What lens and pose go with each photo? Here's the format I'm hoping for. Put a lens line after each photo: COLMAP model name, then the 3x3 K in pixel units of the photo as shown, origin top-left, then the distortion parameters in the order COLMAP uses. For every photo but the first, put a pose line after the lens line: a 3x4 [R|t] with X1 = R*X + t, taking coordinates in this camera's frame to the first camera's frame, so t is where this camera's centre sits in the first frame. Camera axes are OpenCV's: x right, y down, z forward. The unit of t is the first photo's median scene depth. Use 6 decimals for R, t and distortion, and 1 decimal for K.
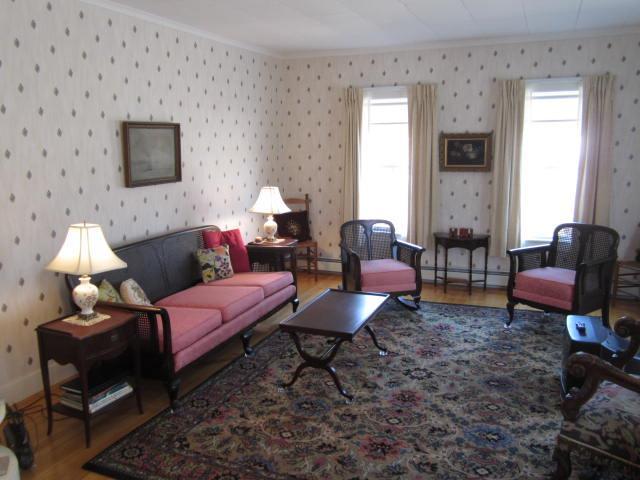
lens RADIAL K [[535.8, 0, 325.0], [0, 535.8, 241.7], [0, 0, 1]] dist [-0.031475, 0.002178]
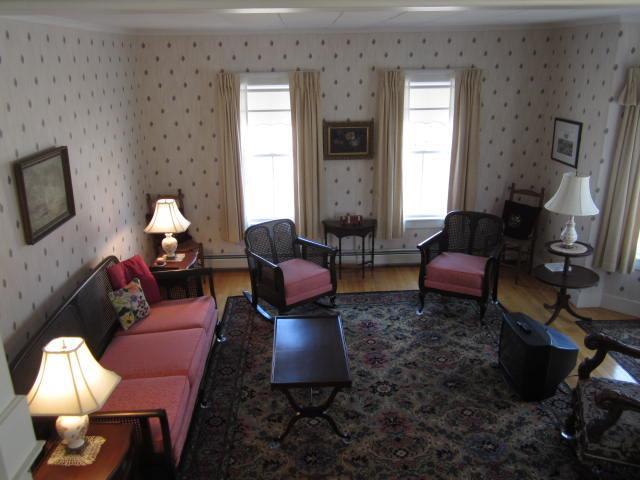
lens RADIAL K [[535.8, 0, 323.4], [0, 535.8, 237.8], [0, 0, 1]] dist [-0.031475, 0.002178]
pose [[0.908734, -0.130915, 0.396313, -0.242203], [0.077929, 0.986056, 0.147038, -0.163289], [-0.410036, -0.102734, 0.906265, 0.098771]]
